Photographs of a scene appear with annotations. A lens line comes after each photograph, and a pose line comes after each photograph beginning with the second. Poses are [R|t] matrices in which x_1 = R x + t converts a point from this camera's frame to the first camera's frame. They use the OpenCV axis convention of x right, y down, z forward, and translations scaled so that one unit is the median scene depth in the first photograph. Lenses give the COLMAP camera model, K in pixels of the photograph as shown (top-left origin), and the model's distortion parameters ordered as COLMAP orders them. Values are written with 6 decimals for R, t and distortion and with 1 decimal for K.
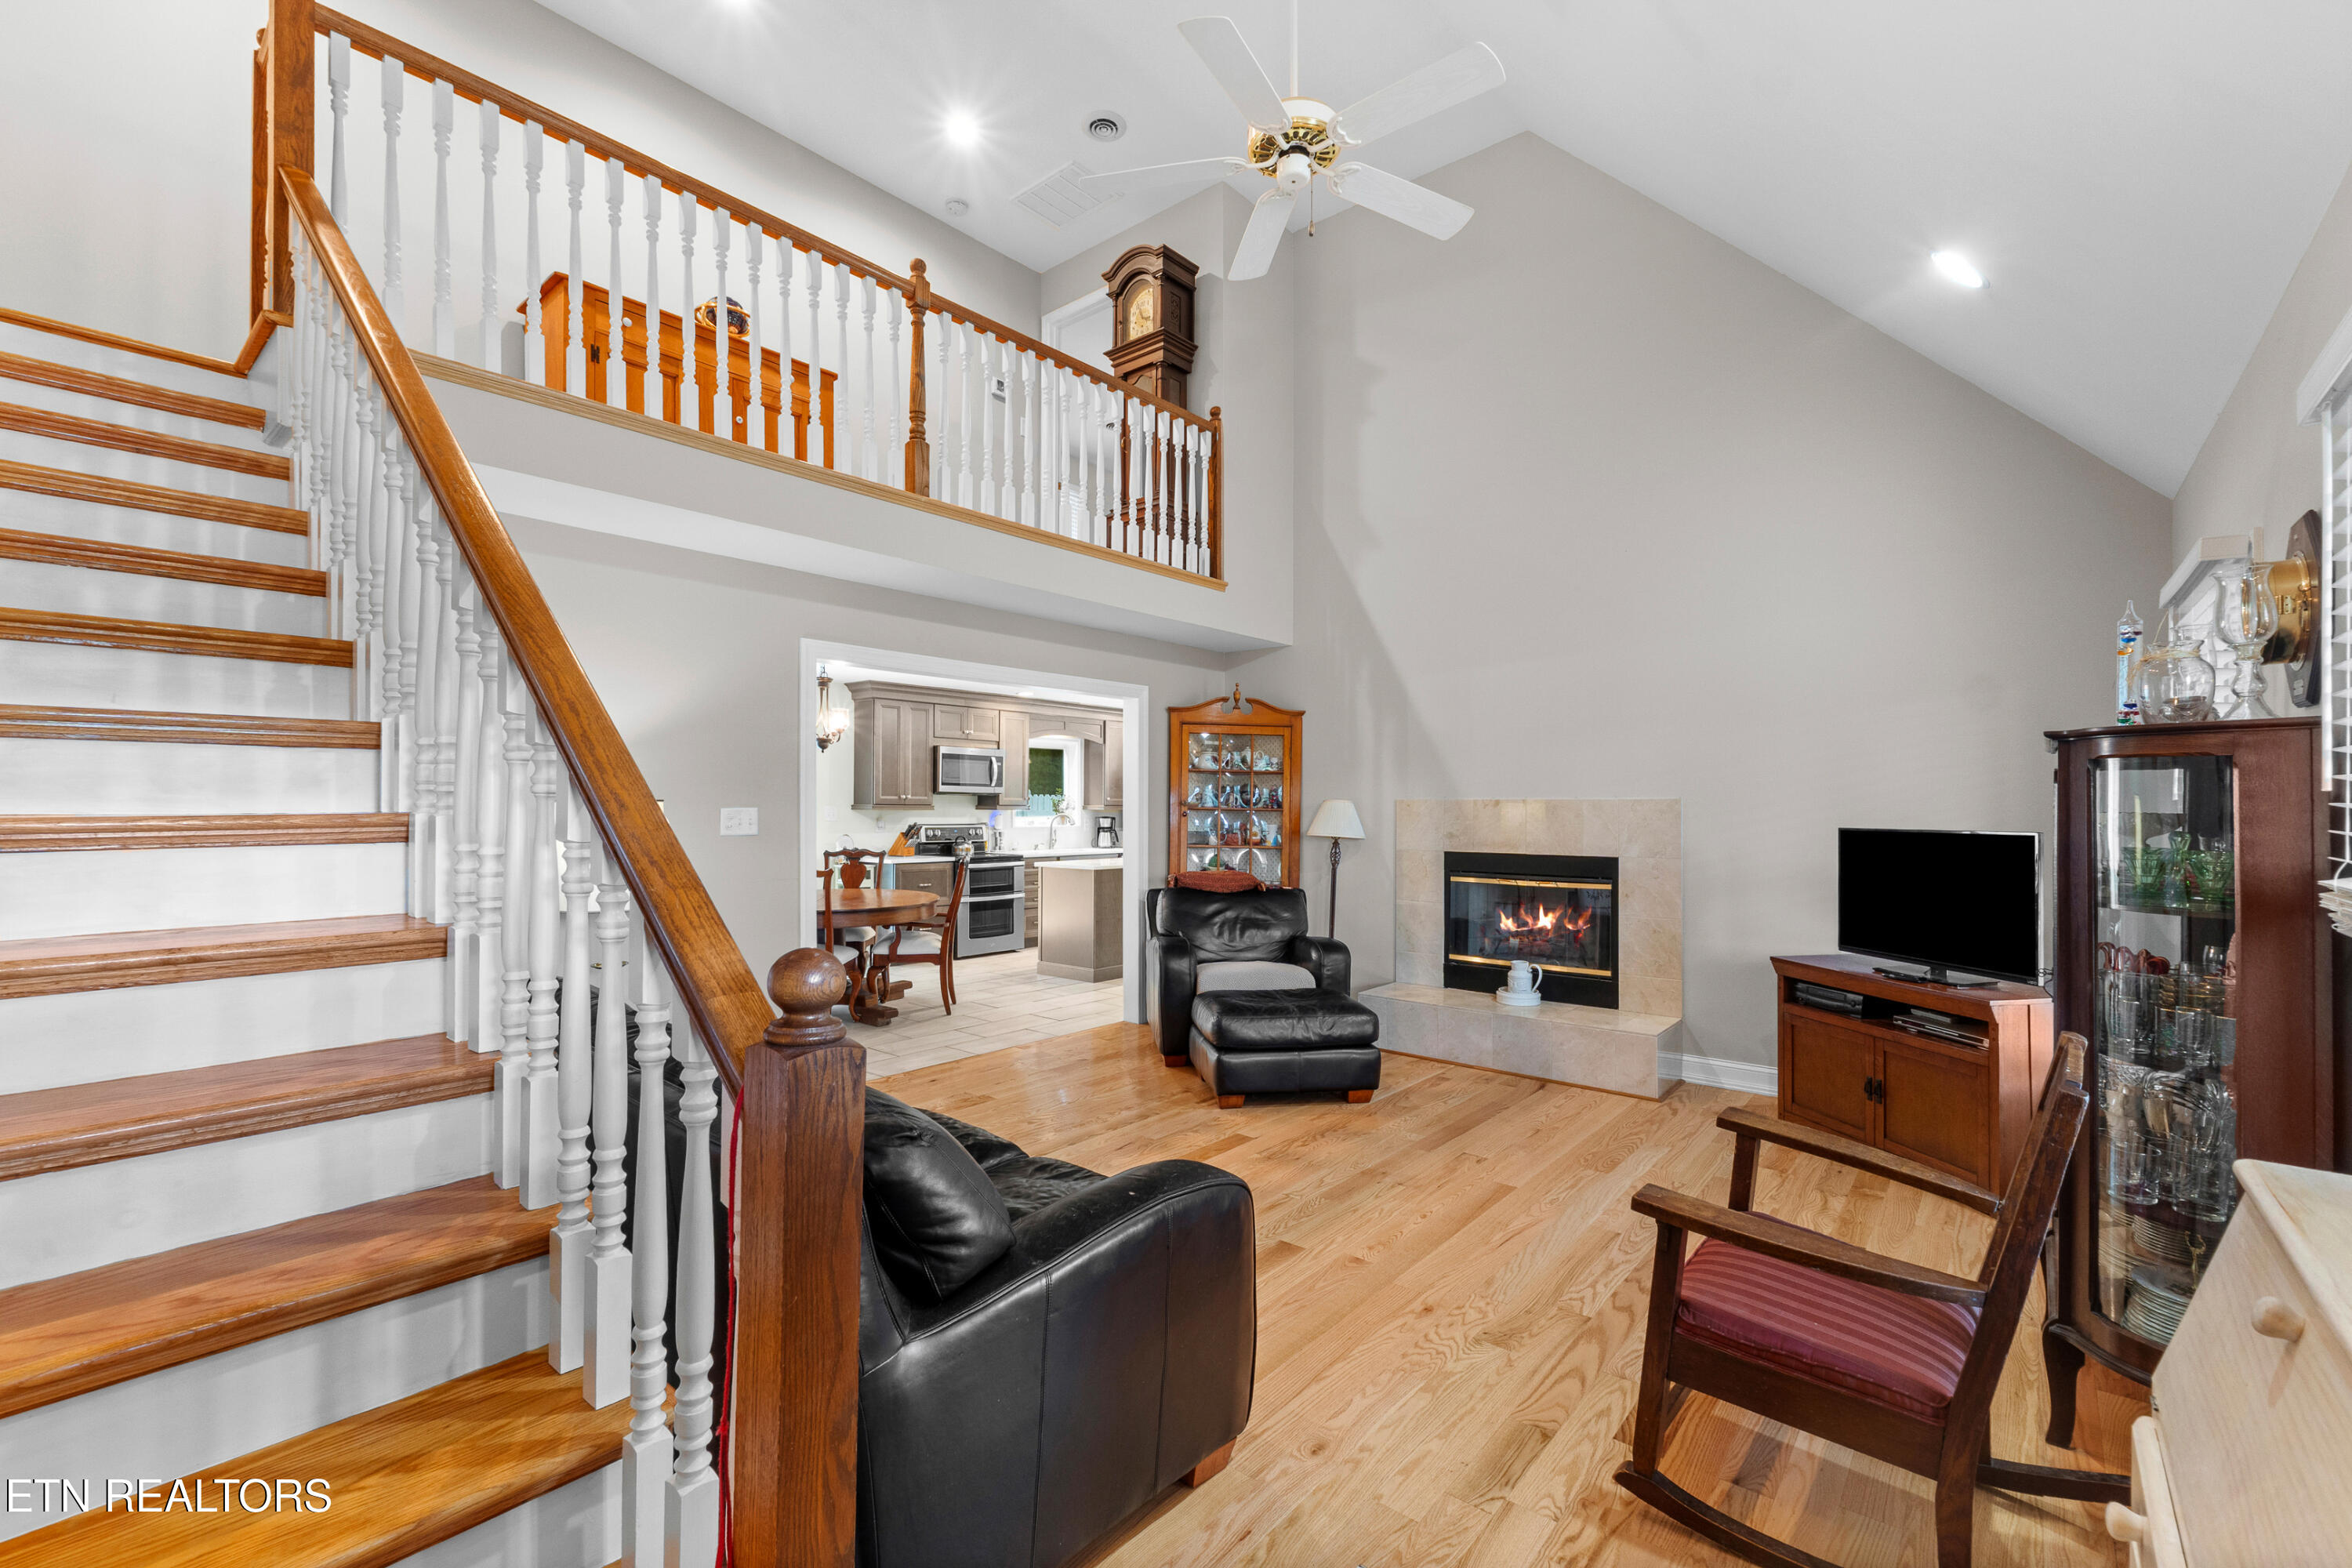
lens RADIAL K [[1007.9, 0, 1176.0], [0, 1007.9, 784.0], [0, 0, 1]] dist [-0.002446, -0.000313]
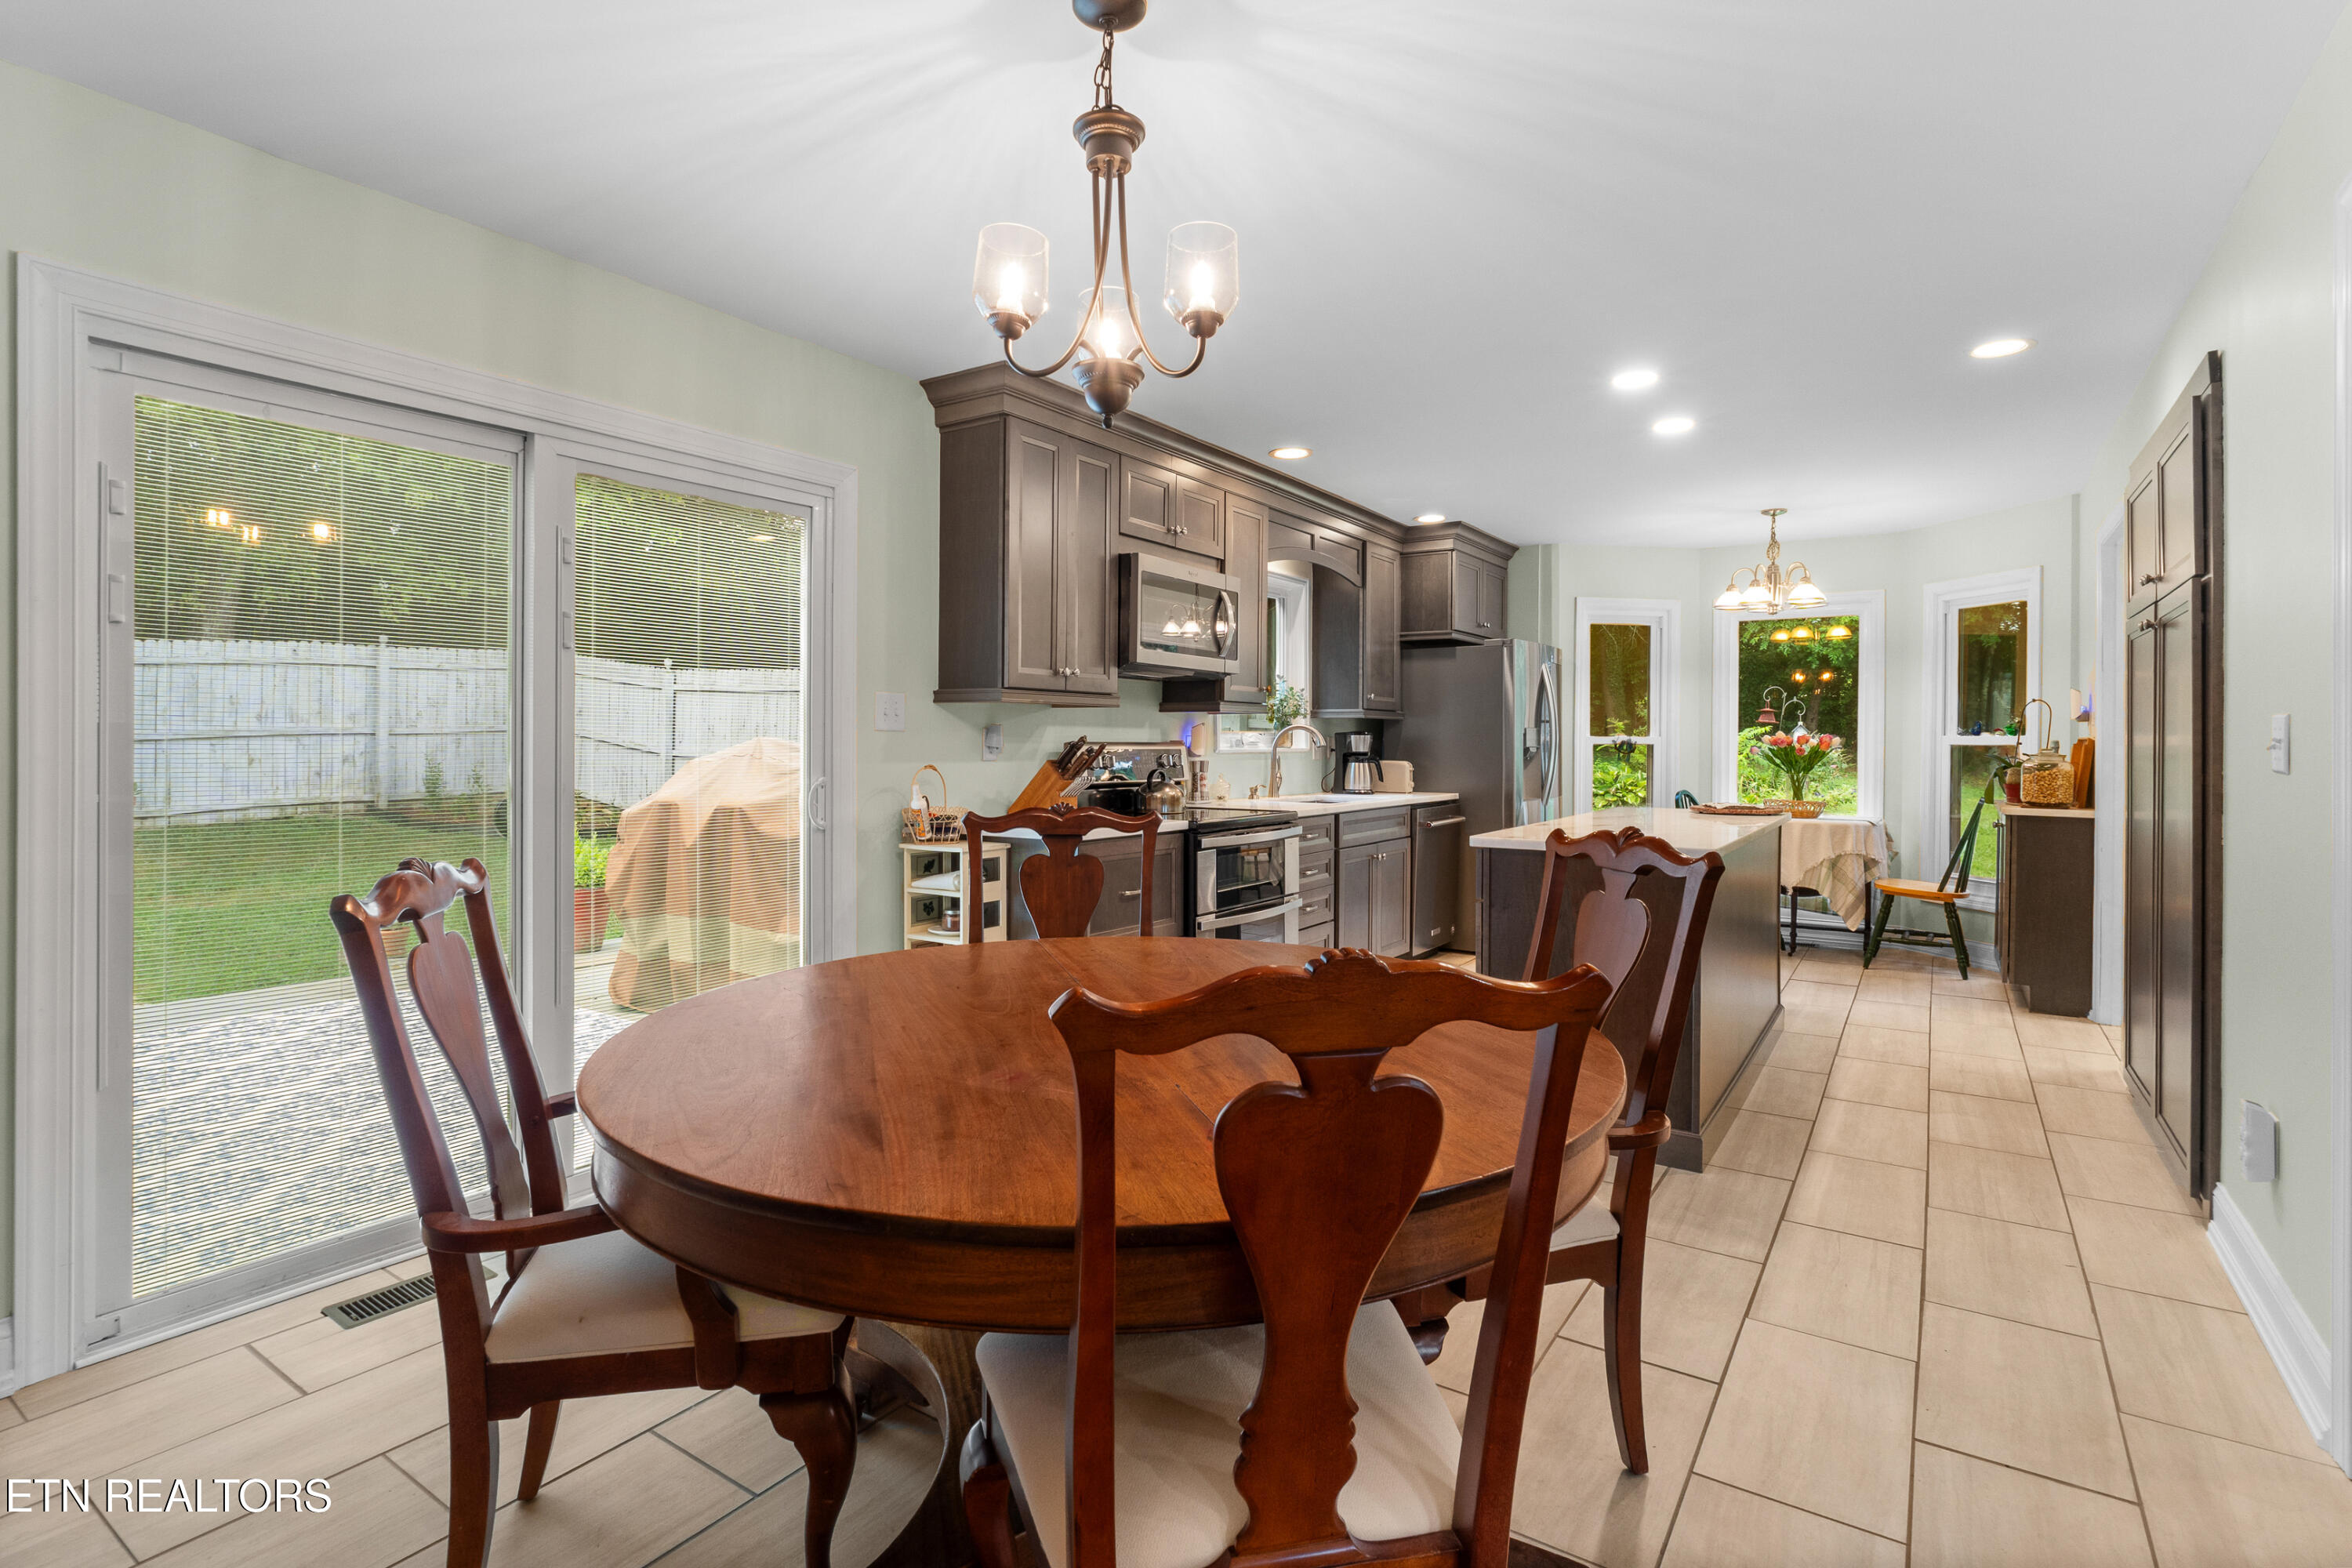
lens RADIAL K [[1136.9, 0, 1185.3], [0, 1136.9, 745.3], [0, 0, 1]] dist [-0.000627, -0.000048]
pose [[0.993933, 0.000943, 0.109985, -0.251602], [-0.004017, 0.999607, 0.027727, 0.027040], [-0.109915, -0.028000, 0.993546, 0.500658]]
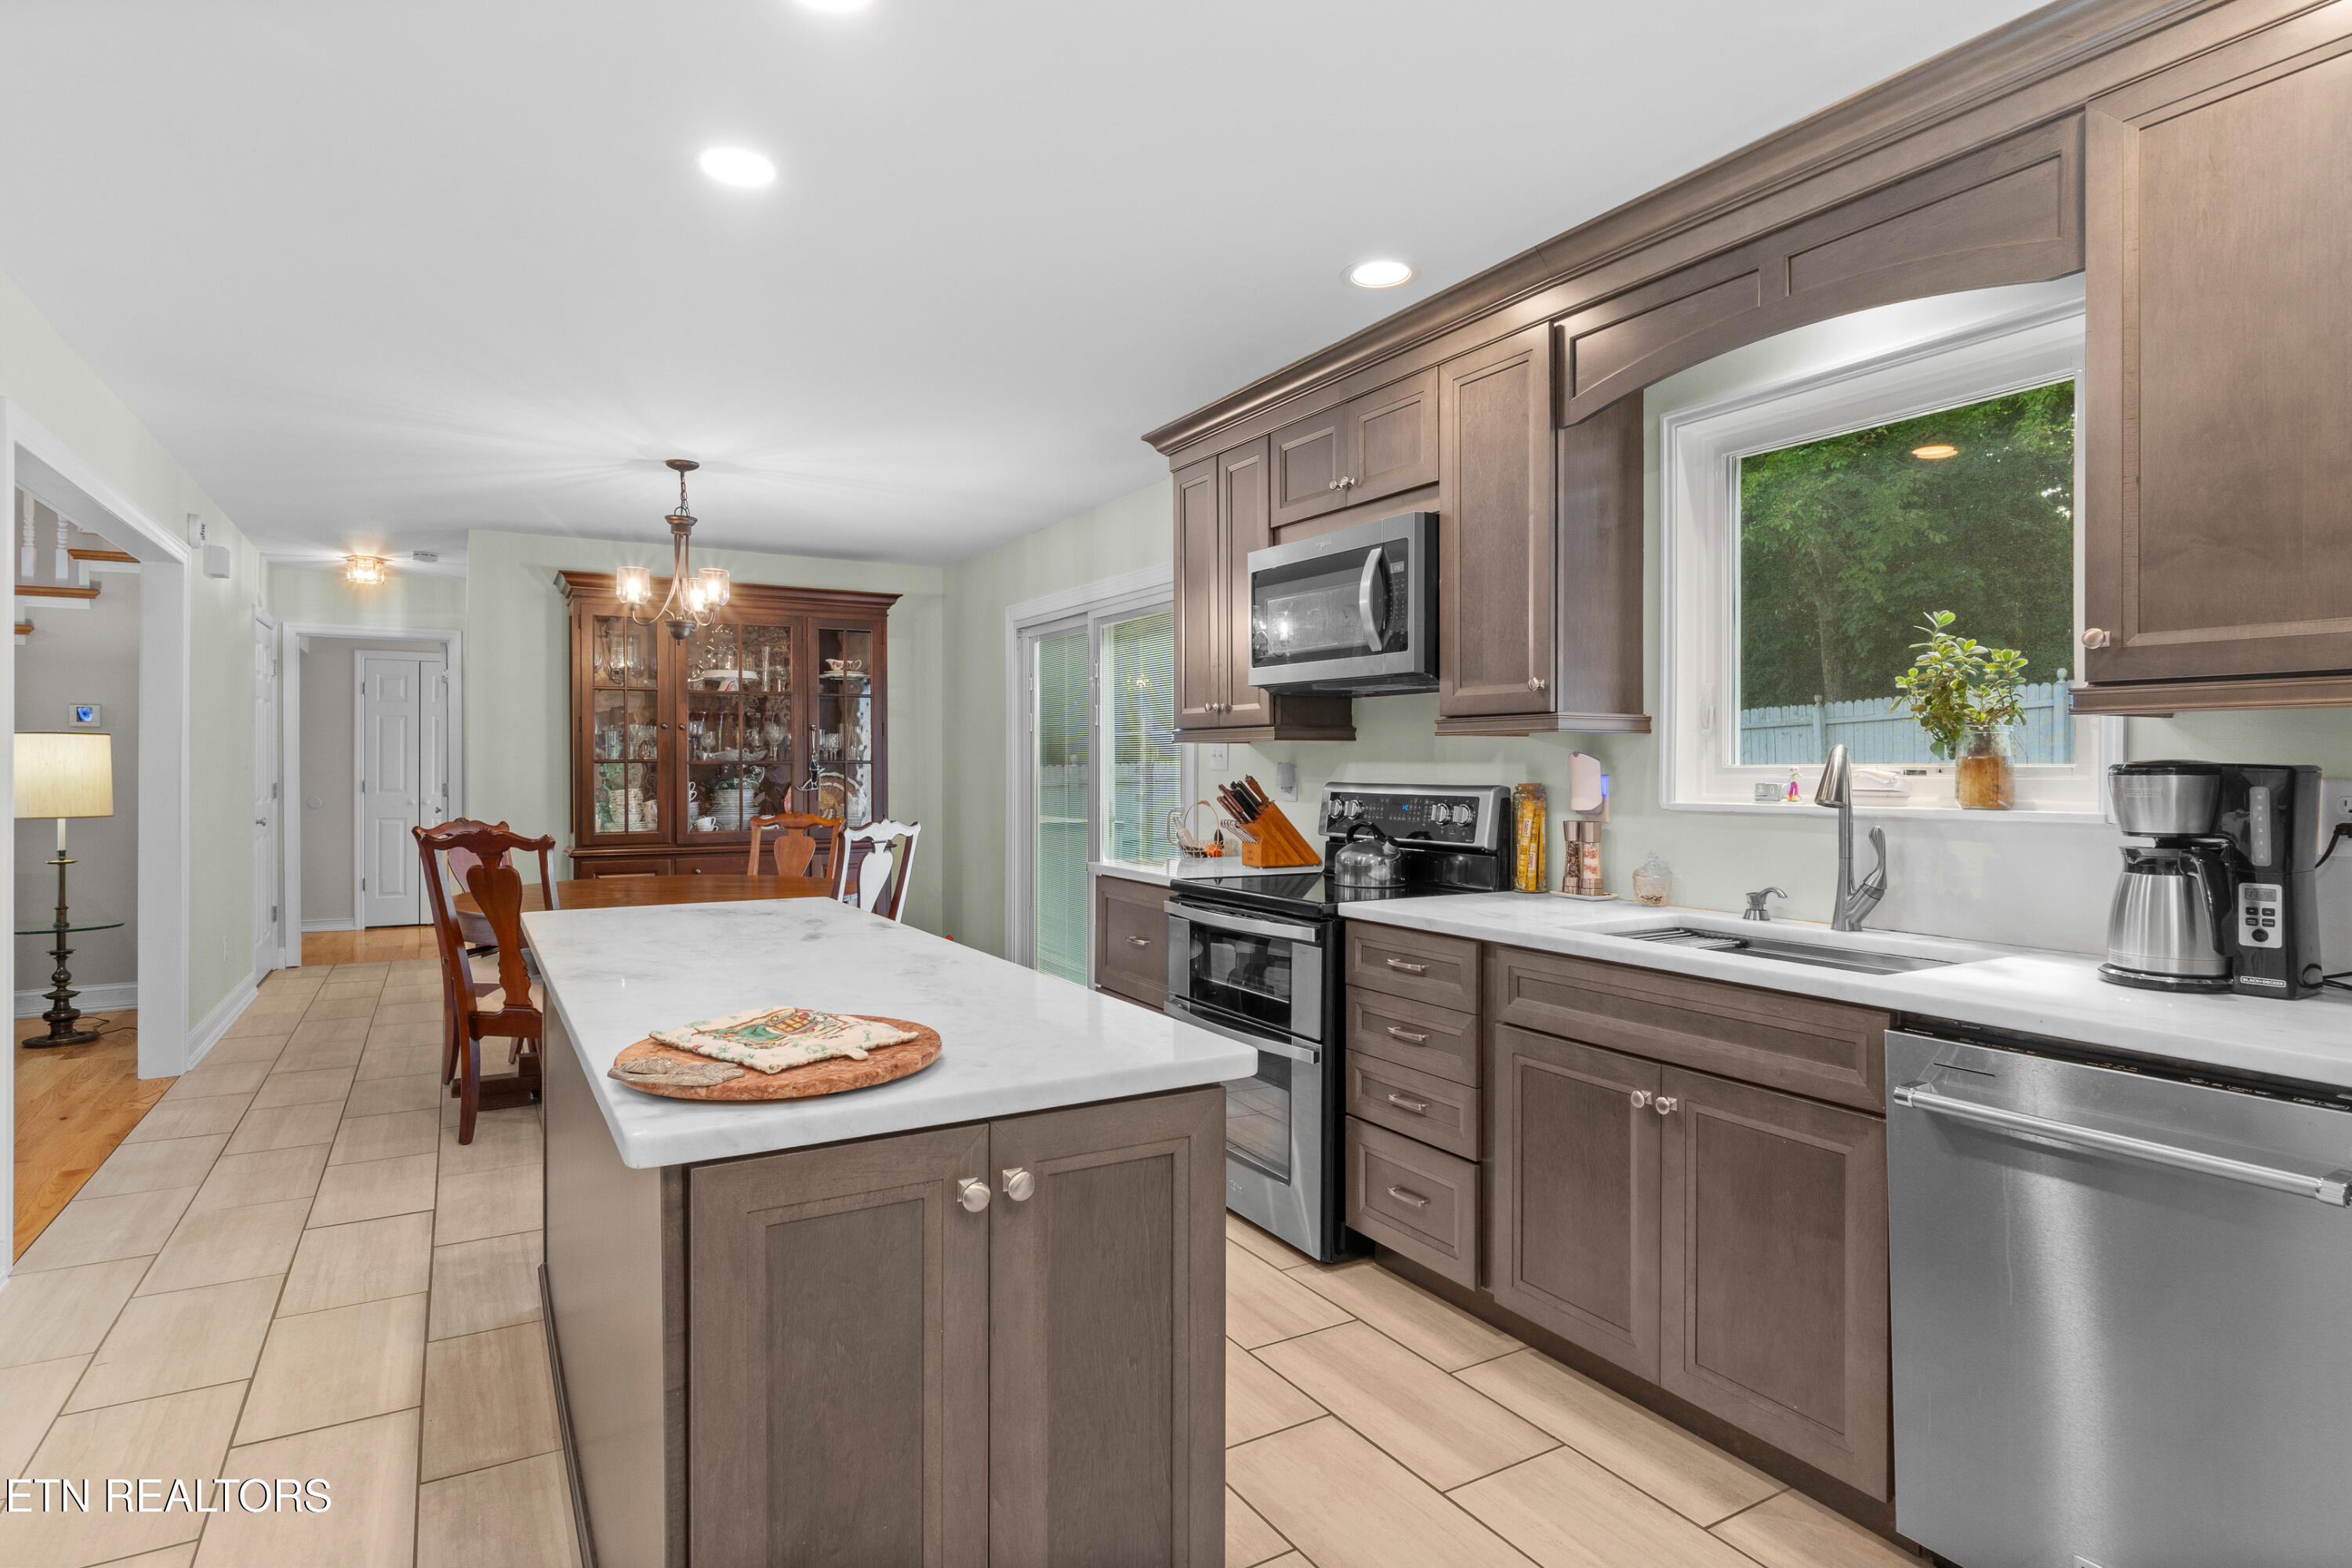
lens RADIAL K [[1263.9, 0, 1176.0], [0, 1263.9, 784.0], [0, 0, 1]] dist [0.003719, 0.000577]
pose [[-0.348516, 0.005366, -0.937287, 0.166914], [0.019523, 0.999808, -0.001536, 0.038244], [0.937099, -0.018834, -0.348554, 1.062986]]
